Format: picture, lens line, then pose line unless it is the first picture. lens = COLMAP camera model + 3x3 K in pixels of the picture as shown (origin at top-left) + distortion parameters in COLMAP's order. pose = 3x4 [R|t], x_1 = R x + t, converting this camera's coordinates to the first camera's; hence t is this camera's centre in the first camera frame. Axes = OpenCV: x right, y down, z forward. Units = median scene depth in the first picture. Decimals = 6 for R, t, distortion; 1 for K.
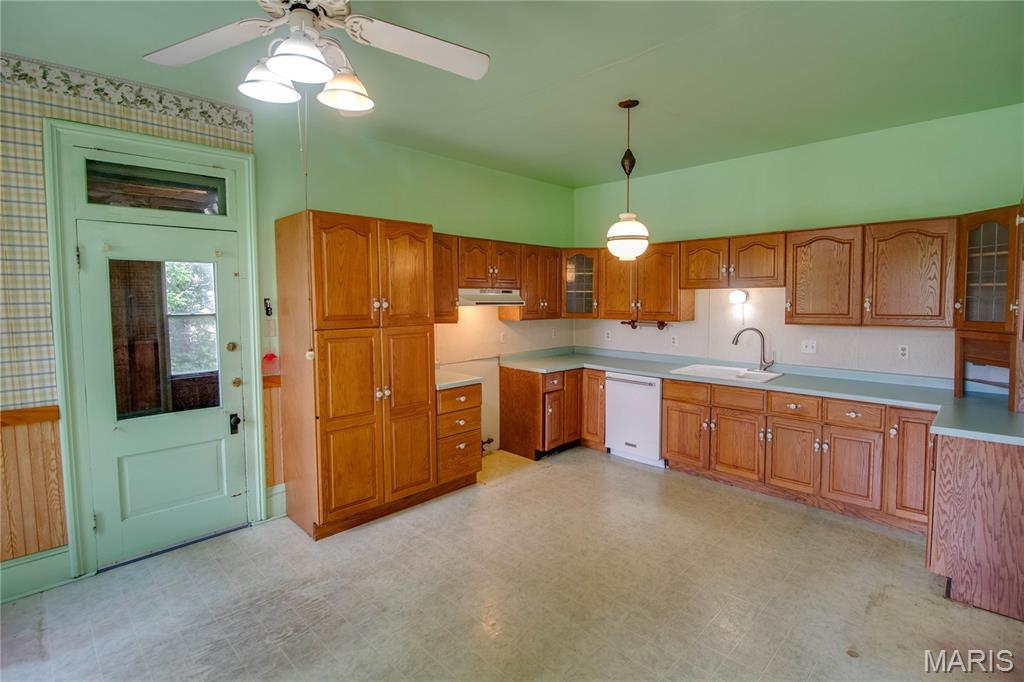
lens RADIAL K [[488.3, 0, 514.8], [0, 488.3, 341.5], [0, 0, 1]] dist [0.002783, -0.002921]
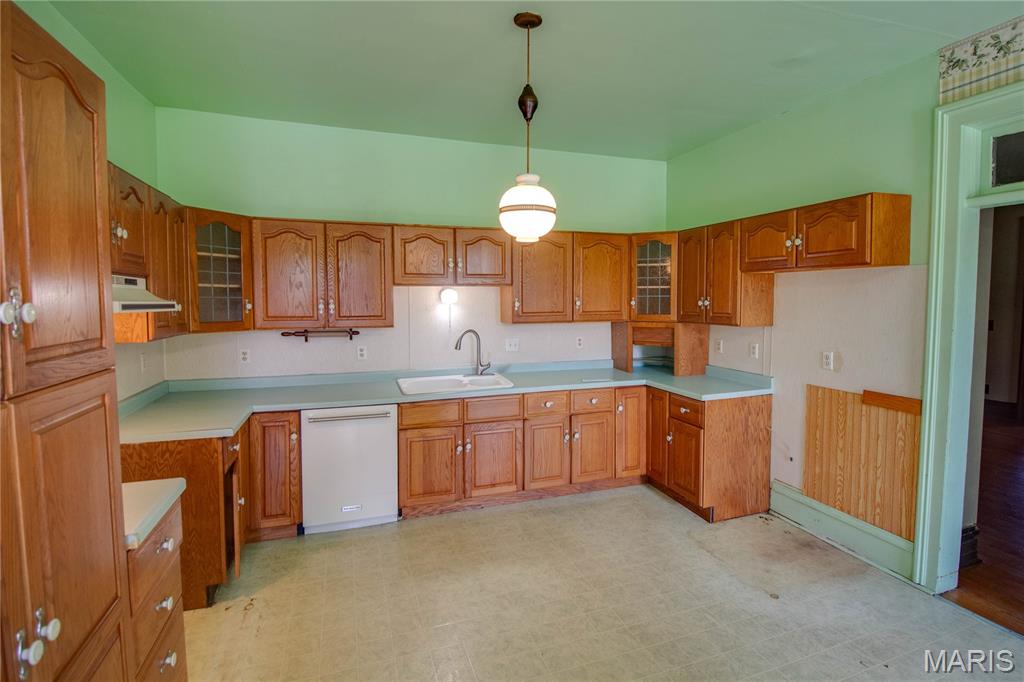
lens RADIAL K [[506.4, 0, 515.6], [0, 506.4, 330.7], [0, 0, 1]] dist [0.004232, -0.001690]
pose [[0.419320, -0.056980, 0.906048, -0.385737], [0.080464, 0.996433, 0.025425, -0.049420], [-0.904265, 0.062243, 0.422410, 0.600033]]
